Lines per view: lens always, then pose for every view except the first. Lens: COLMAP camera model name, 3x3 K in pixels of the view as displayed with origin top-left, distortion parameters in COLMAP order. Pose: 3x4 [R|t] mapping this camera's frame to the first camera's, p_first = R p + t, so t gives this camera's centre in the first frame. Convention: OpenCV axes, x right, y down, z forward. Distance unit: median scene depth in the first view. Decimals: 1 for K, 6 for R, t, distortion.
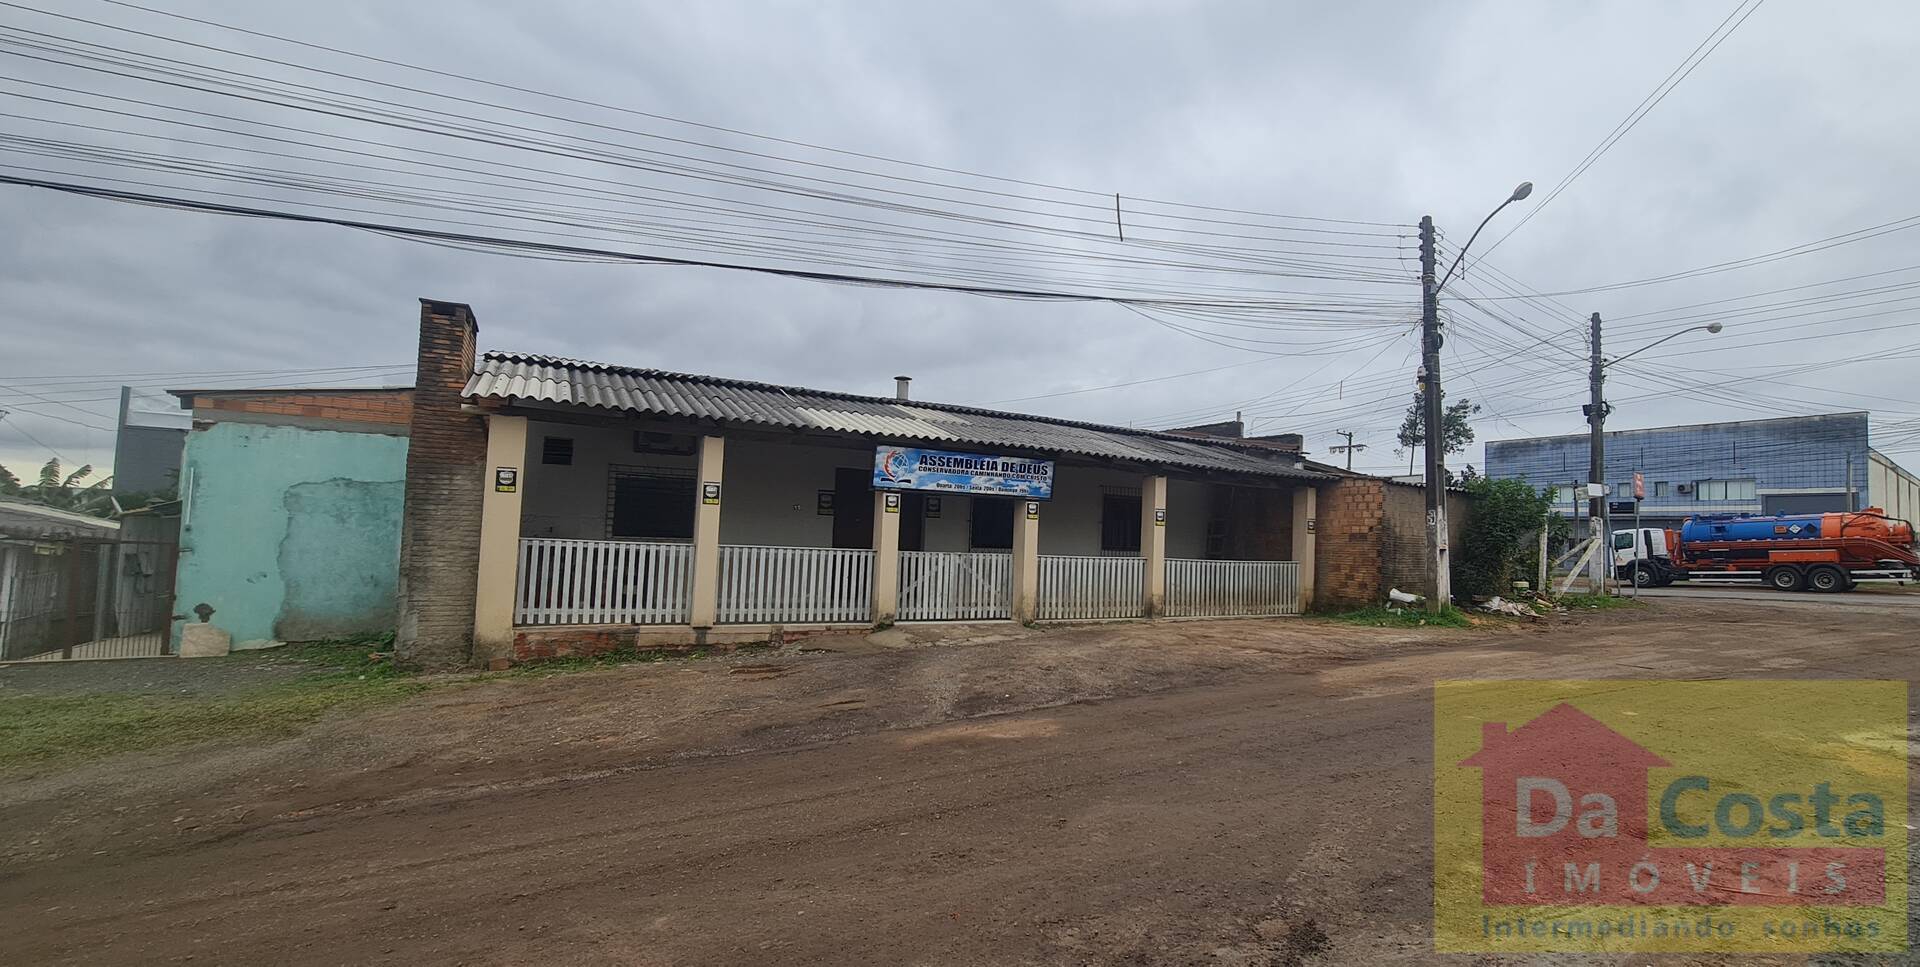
lens RADIAL K [[836.2, 0, 1019.0], [0, 836.2, 495.0], [0, 0, 1]] dist [-0.002795, 0.001910]
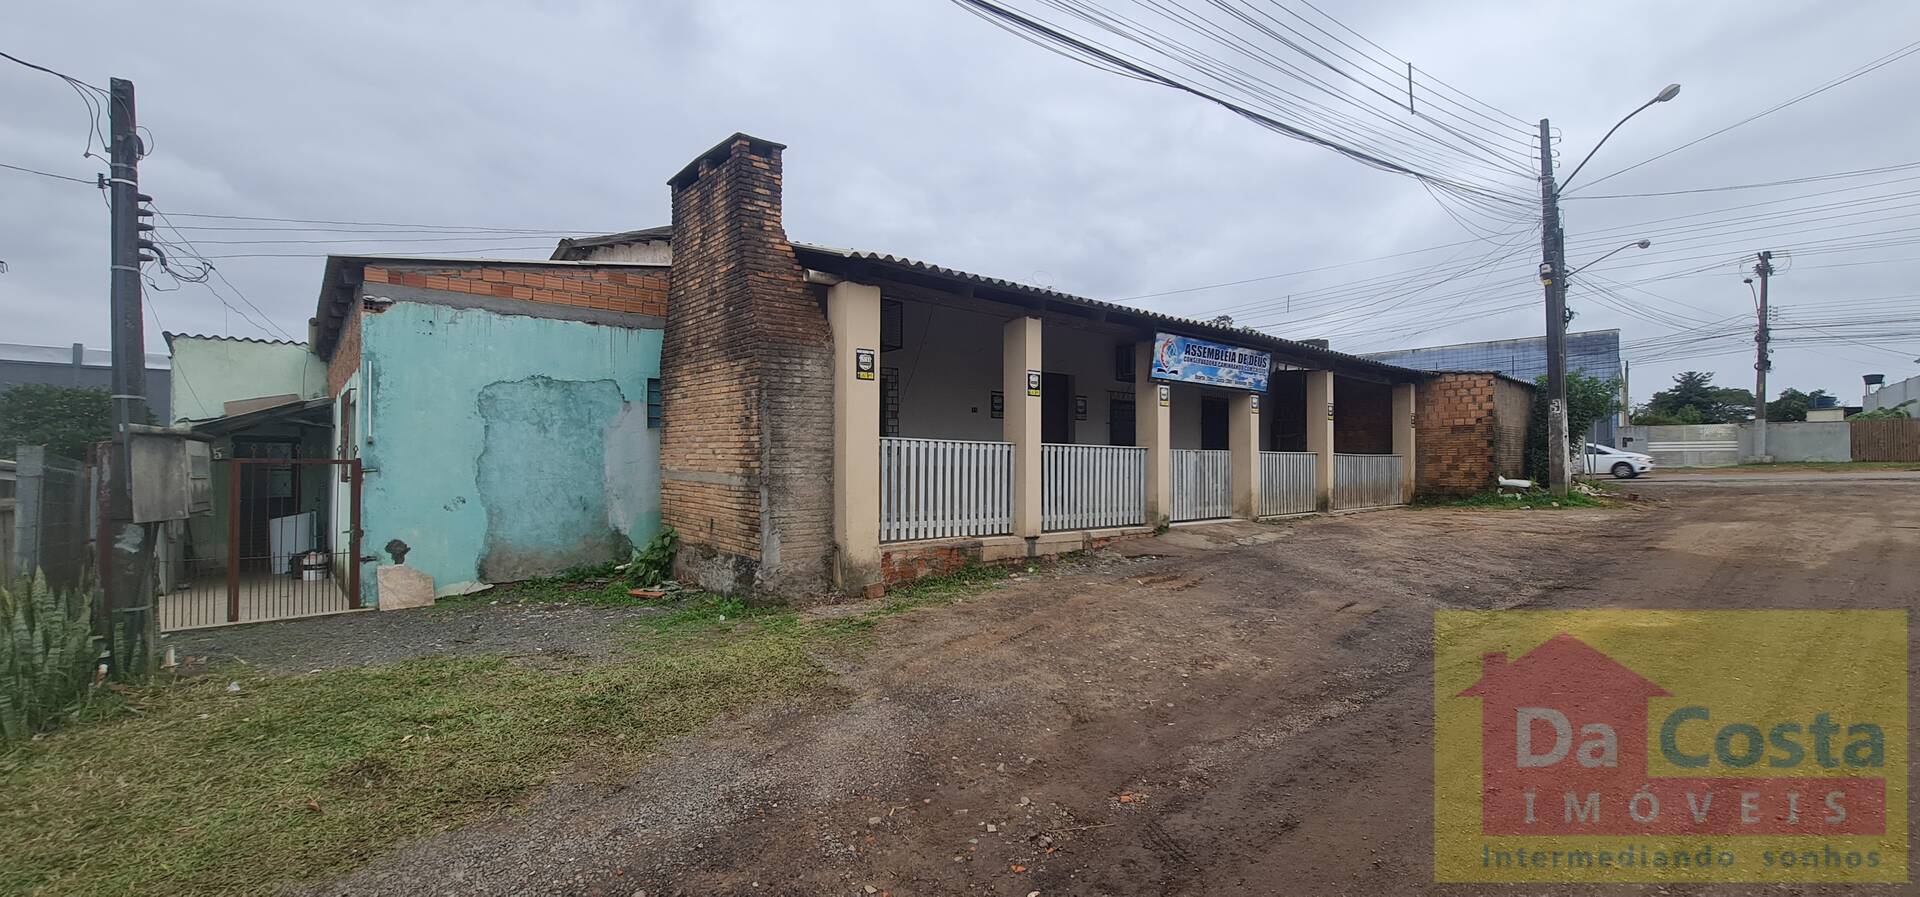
lens RADIAL K [[778.7, 0, 950.3], [0, 778.7, 459.8], [0, 0, 1]] dist [-0.007928, 0.002439]
pose [[0.984461, -0.033939, 0.172291, -0.542999], [0.025511, 0.998378, 0.050898, 0.030660], [-0.173739, -0.045712, 0.983730, 0.196904]]
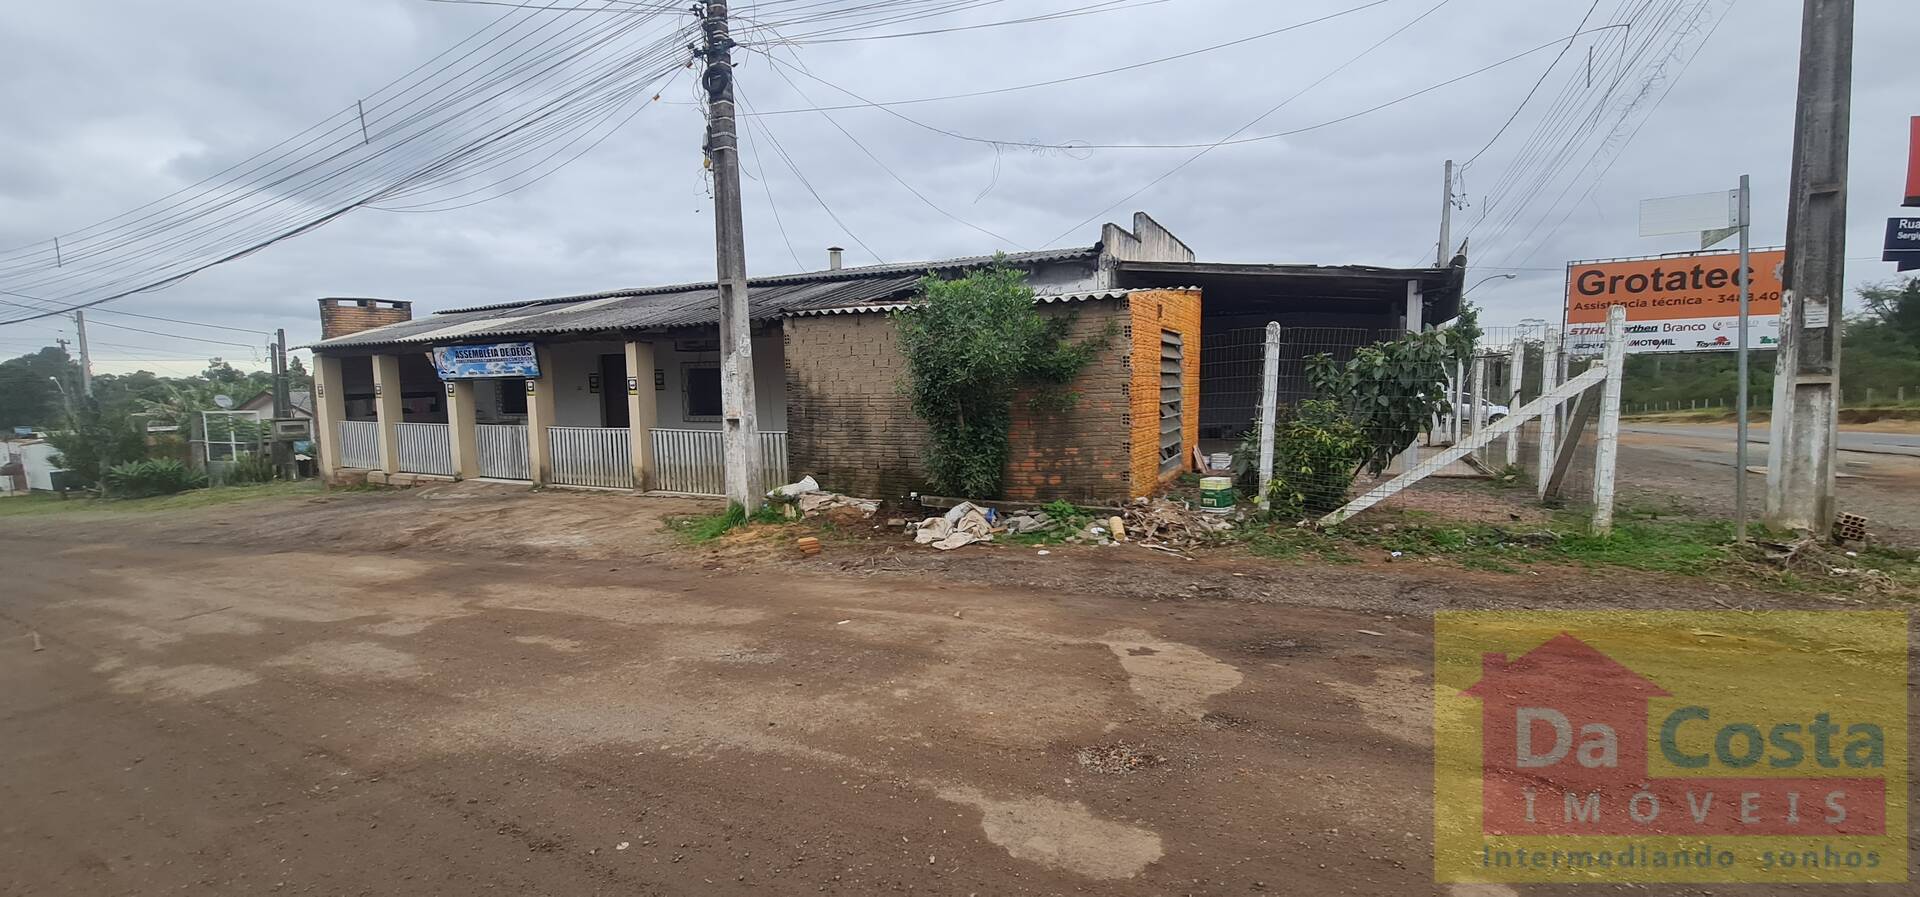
lens RADIAL K [[778.7, 0, 958.1], [0, 778.7, 459.0], [0, 0, 1]] dist [-0.007928, 0.002439]
pose [[0.549295, 0.040075, -0.834667, 1.352196], [0.081369, 0.991538, 0.101156, 0.060935], [0.831657, -0.123480, 0.541386, 1.005464]]
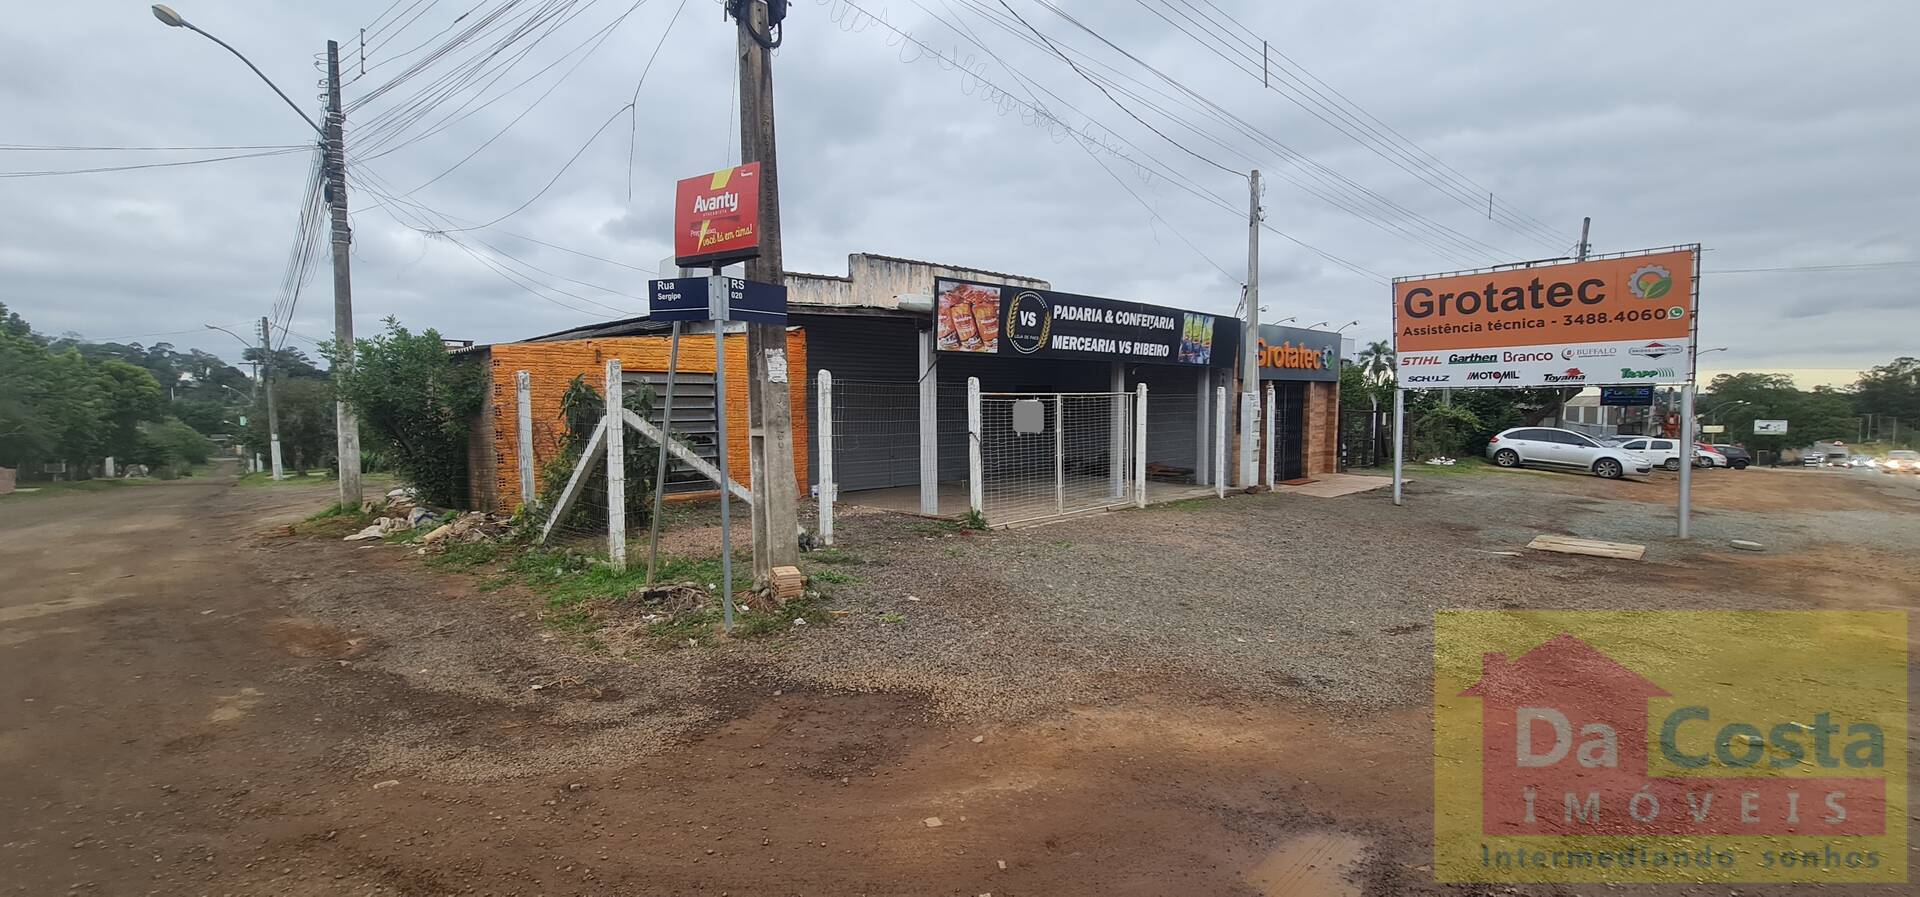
lens RADIAL K [[778.7, 0, 958.7], [0, 778.7, 460.5], [0, 0, 1]] dist [-0.007928, 0.002439]
pose [[0.221842, 0.038302, -0.974330, 1.775746], [0.063768, 0.996519, 0.053693, 0.107142], [0.972995, -0.074043, 0.218628, 1.788136]]
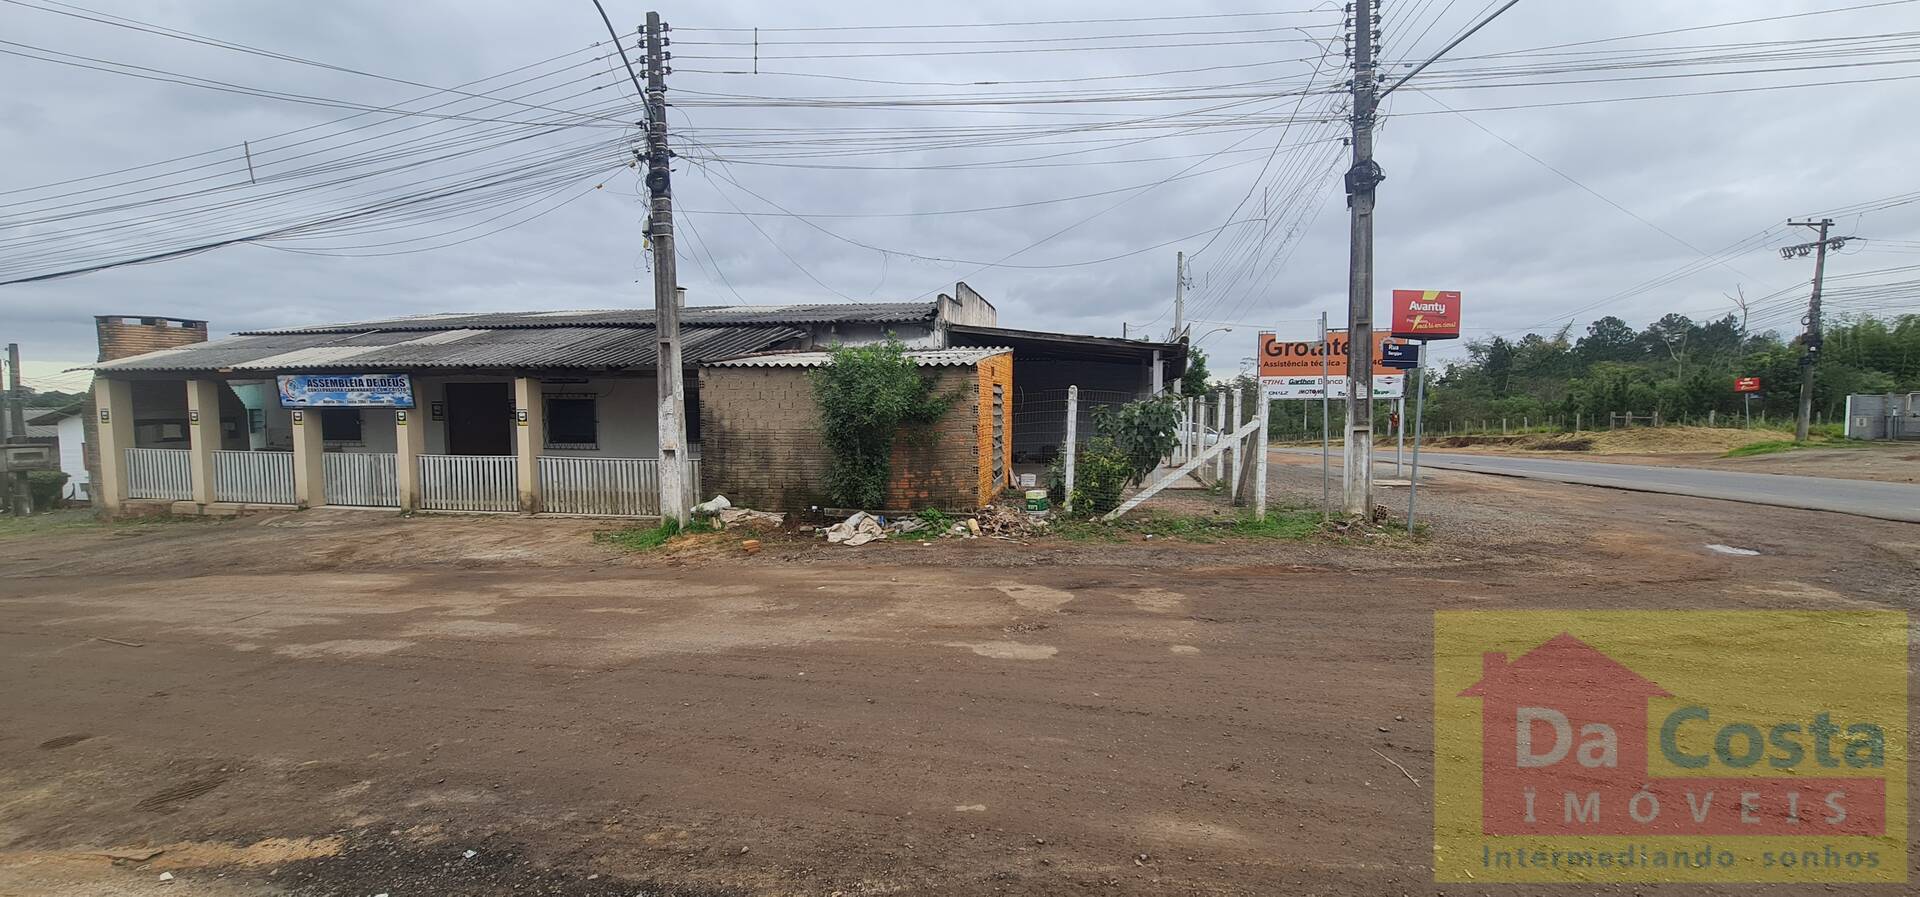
lens RADIAL K [[778.7, 0, 957.9], [0, 778.7, 459.8], [0, 0, 1]] dist [-0.007928, 0.002439]
pose [[0.754168, 0.013207, -0.656549, 1.475831], [0.063430, 0.993658, 0.092850, 0.029010], [0.653611, -0.111670, 0.748547, 0.769075]]
